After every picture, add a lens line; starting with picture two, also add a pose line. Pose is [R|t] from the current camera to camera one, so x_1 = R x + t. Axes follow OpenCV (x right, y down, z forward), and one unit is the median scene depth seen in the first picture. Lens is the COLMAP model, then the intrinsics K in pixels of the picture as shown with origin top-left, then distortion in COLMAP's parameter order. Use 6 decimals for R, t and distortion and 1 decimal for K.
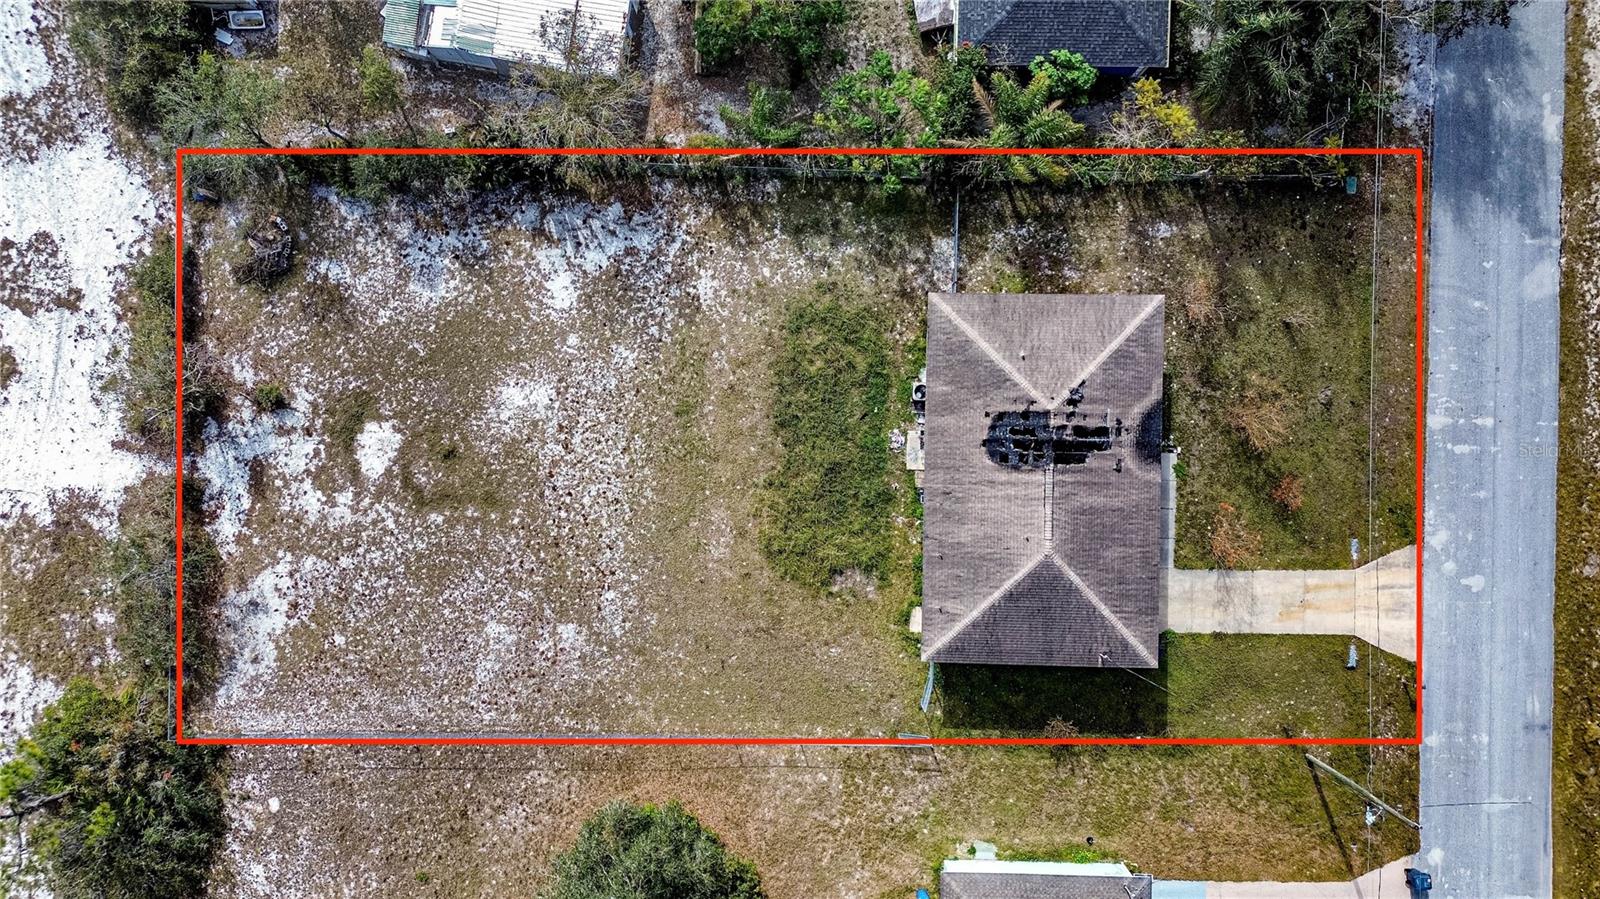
lens RADIAL K [[1125.8, 0, 792.9], [0, 1125.8, 449.1], [0, 0, 1]] dist [0.080501, -0.076386]
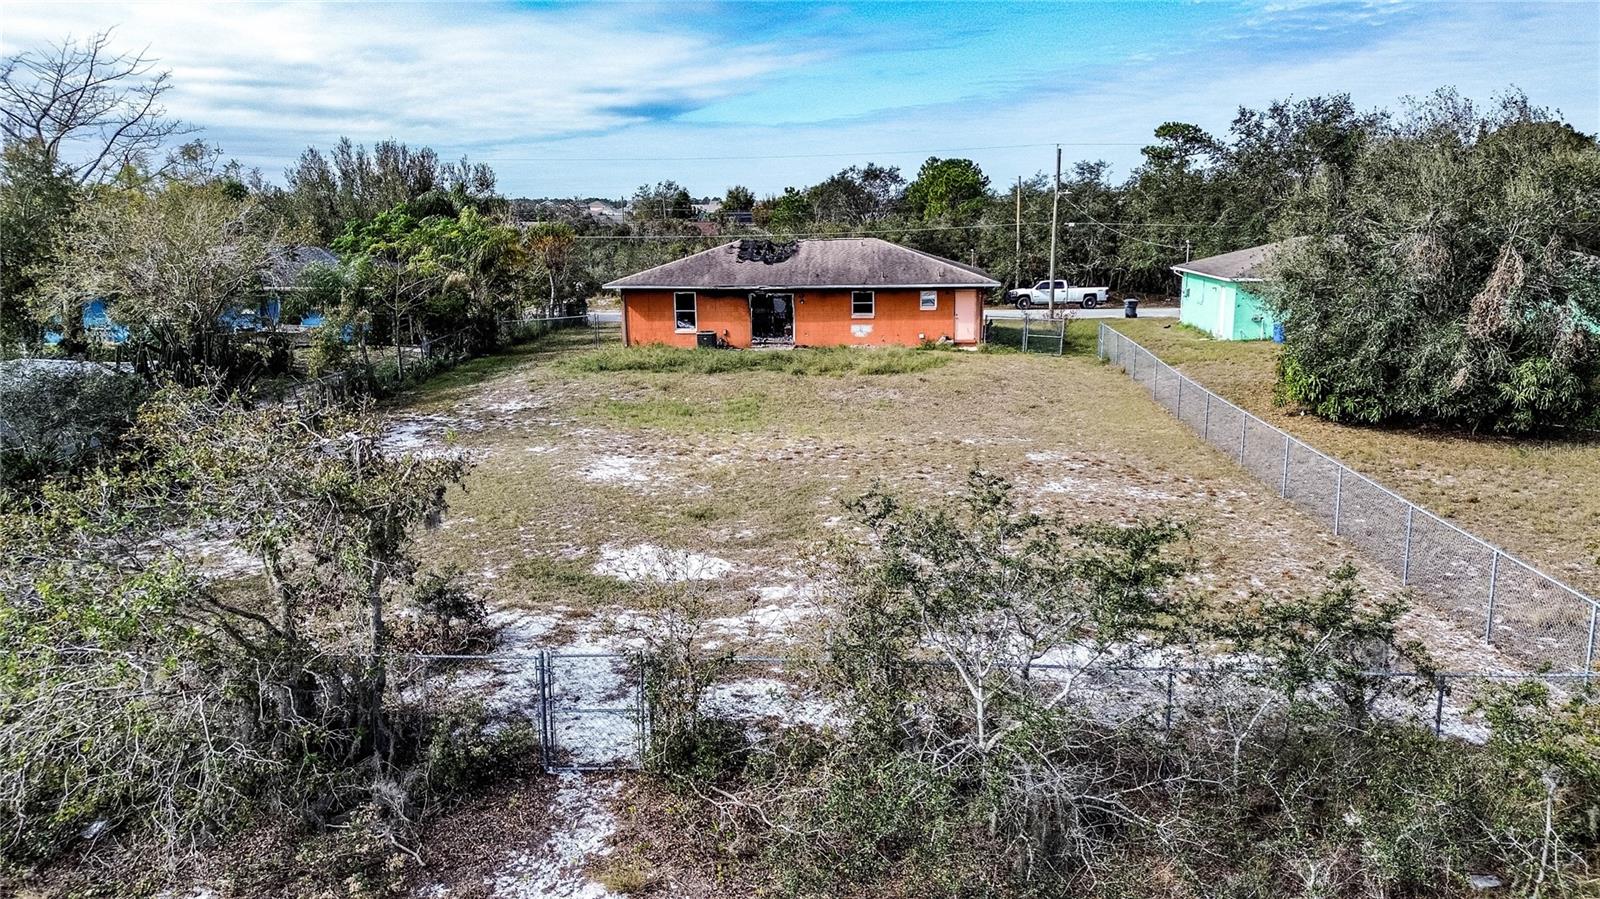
lens RADIAL K [[1125.8, 0, 807.3], [0, 1125.8, 446.0], [0, 0, 1]] dist [0.080501, -0.076386]
pose [[0.051628, -0.197574, 0.978928, -0.759658], [0.998534, -0.005749, -0.053822, 0.074963], [0.016262, 0.980271, 0.196987, 0.884501]]
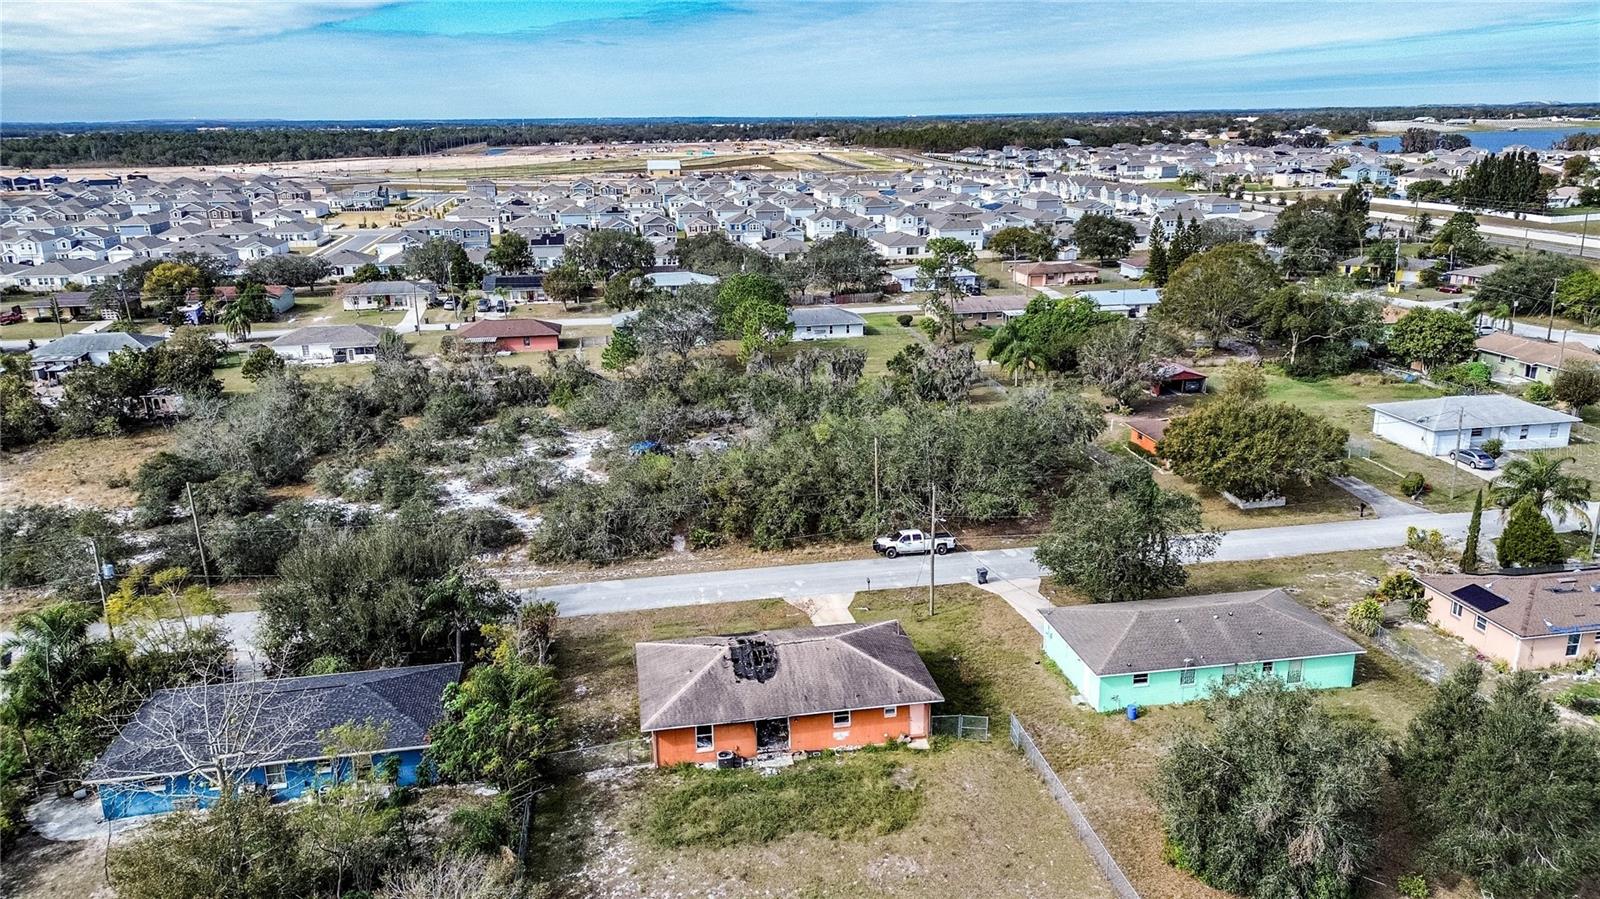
lens RADIAL K [[1125.8, 0, 808.1], [0, 1125.8, 440.2], [0, 0, 1]] dist [0.080501, -0.076386]
pose [[-0.191162, -0.255324, 0.947769, -0.889167], [0.981368, -0.068747, 0.179419, -0.148426], [0.019346, 0.964408, 0.263708, 0.375227]]
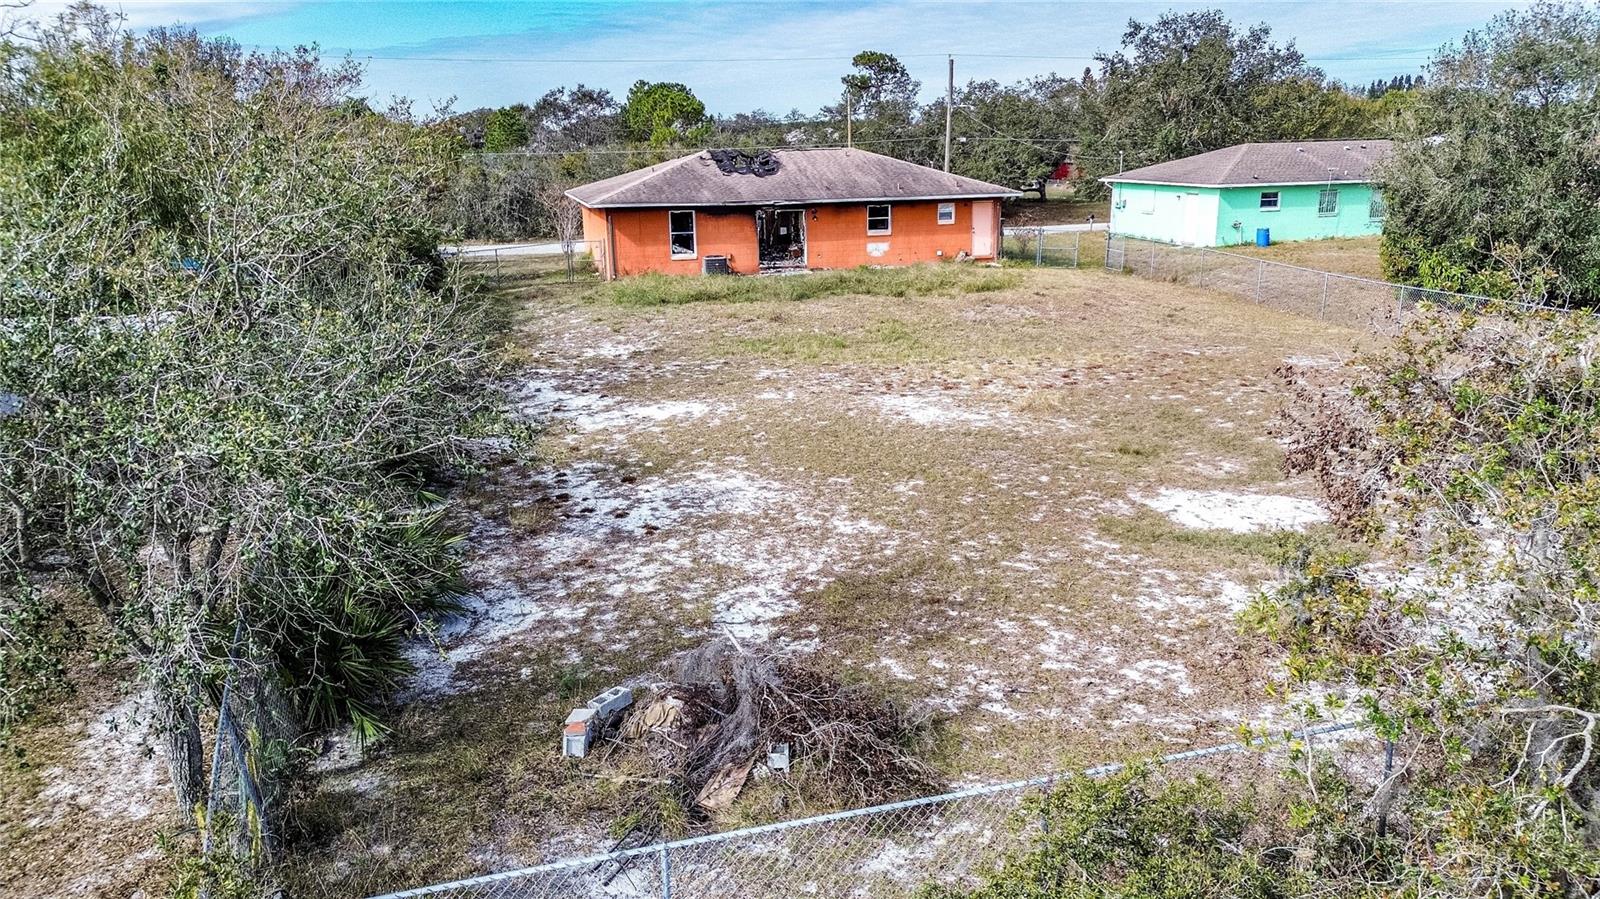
lens RADIAL K [[1125.8, 0, 808.8], [0, 1125.8, 450.5], [0, 0, 1]] dist [0.080501, -0.076386]
pose [[-0.296287, -0.240527, 0.924316, -0.637096], [0.954907, -0.093986, 0.281636, -0.214028], [0.019132, 0.966081, 0.257528, 0.901114]]
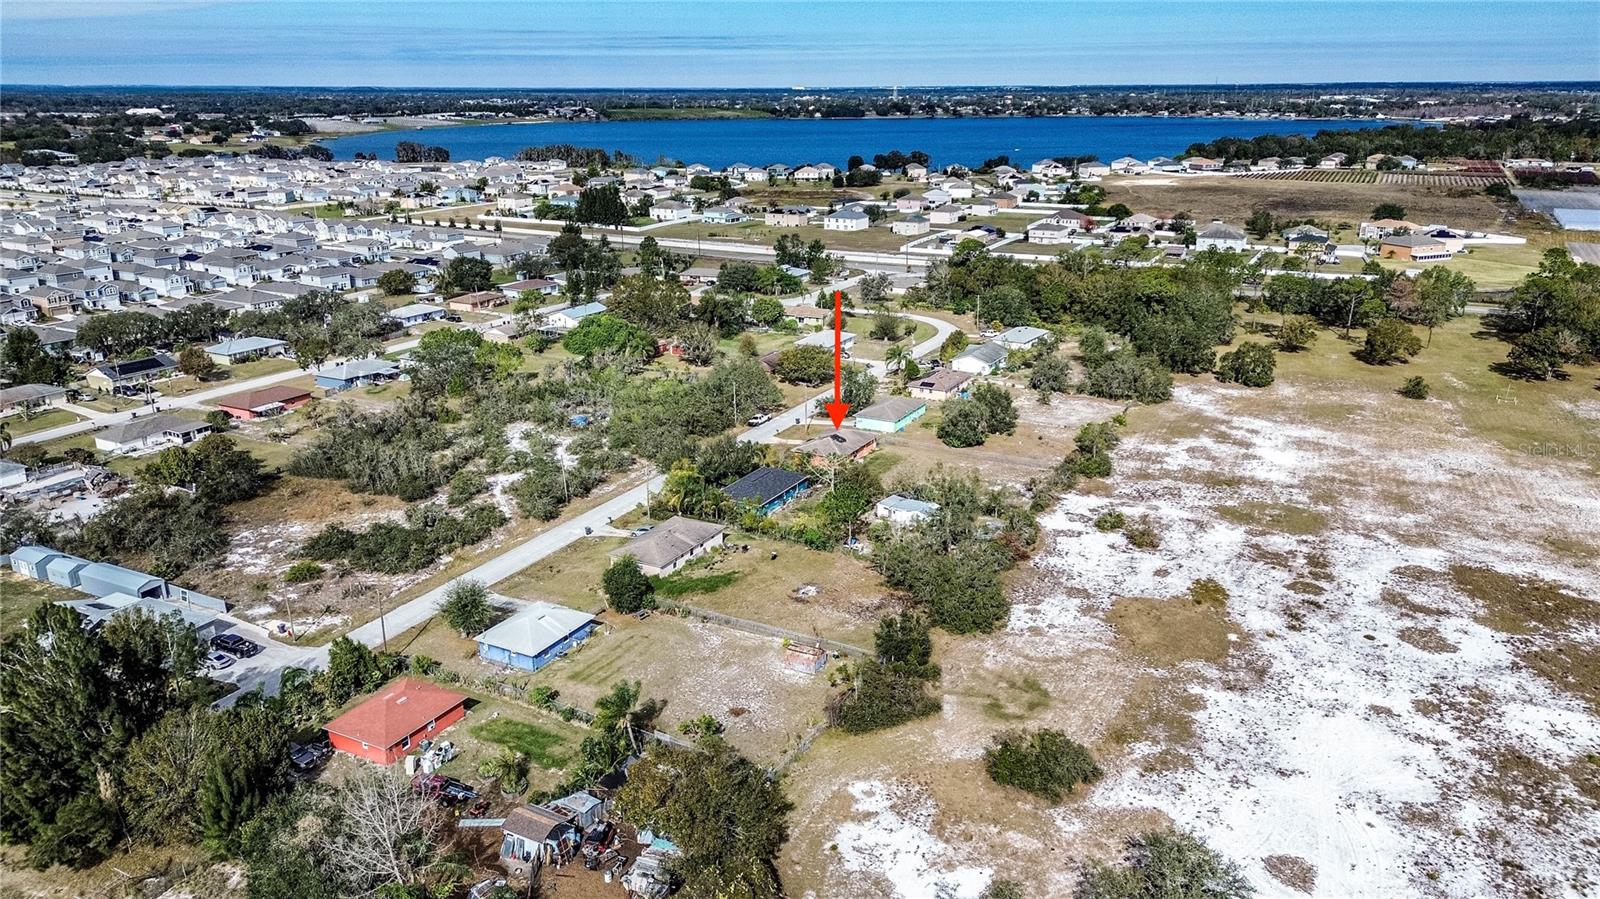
lens RADIAL K [[1125.8, 0, 803.2], [0, 1125.8, 453.6], [0, 0, 1]] dist [0.080501, -0.076386]
pose [[-0.889384, -0.126177, 0.439404, -1.388923], [0.456843, -0.281191, 0.843935, -3.290872], [0.017072, 0.951321, 0.307730, -0.216128]]
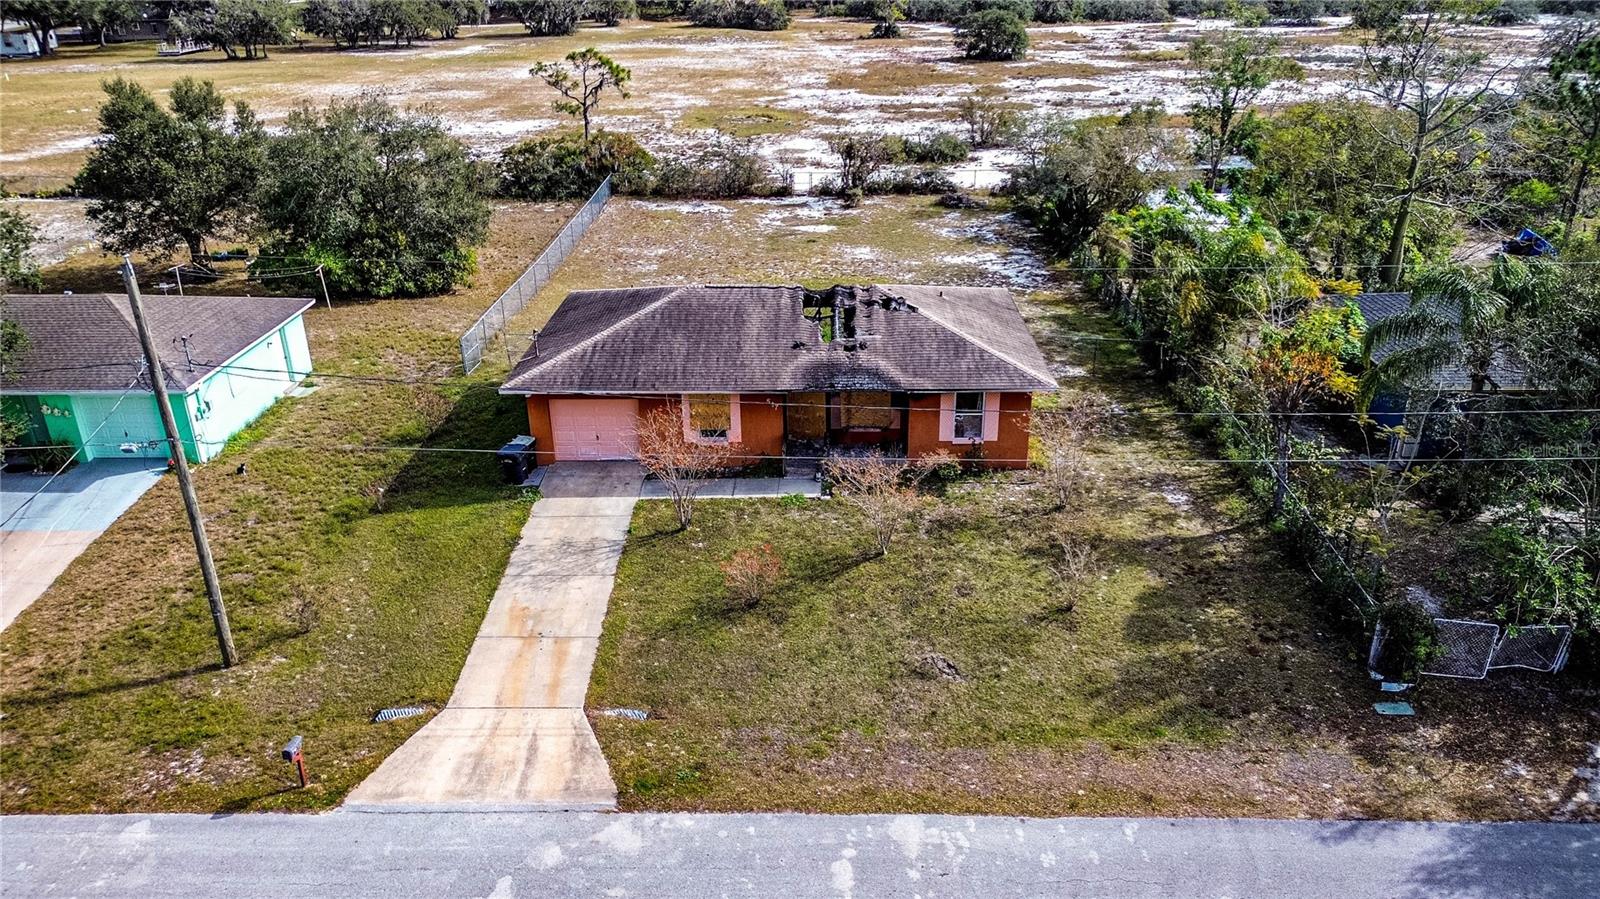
lens RADIAL K [[1125.8, 0, 803.5], [0, 1125.8, 446.5], [0, 0, 1]] dist [0.080501, -0.076386]
pose [[0.000491, 0.418280, -0.908318, 0.875138], [-0.999956, 0.008689, 0.003461, 0.010825], [0.009340, 0.908276, 0.418266, 0.702131]]
